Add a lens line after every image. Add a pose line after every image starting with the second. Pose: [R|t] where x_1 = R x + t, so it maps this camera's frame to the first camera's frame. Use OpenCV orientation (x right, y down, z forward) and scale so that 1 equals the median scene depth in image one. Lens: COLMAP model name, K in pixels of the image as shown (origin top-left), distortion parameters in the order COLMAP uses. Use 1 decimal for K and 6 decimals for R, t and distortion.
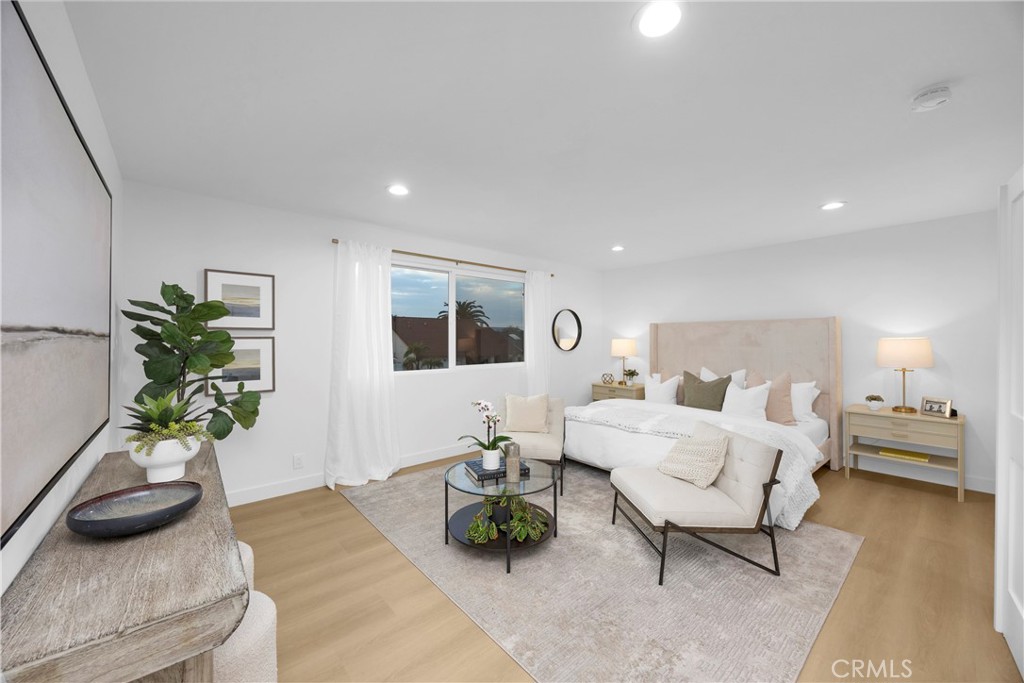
lens RADIAL K [[388.2, 0, 512.0], [0, 388.2, 341.5], [0, 0, 1]] dist [-0.000628, -0.000042]
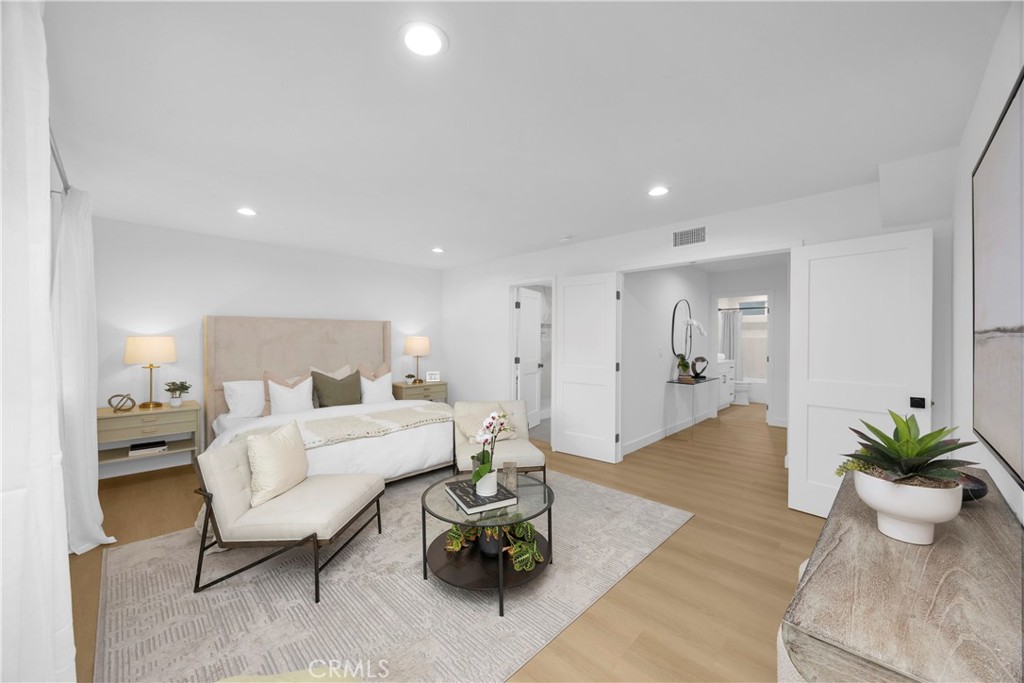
lens RADIAL K [[392.9, 0, 512.0], [0, 392.9, 341.5], [0, 0, 1]] dist [0.000486, 0.000004]
pose [[-0.079711, -0.010454, 0.996763, -0.524050], [0.005229, 0.999927, 0.010905, -0.003656], [-0.996804, 0.006081, -0.079650, 0.598132]]
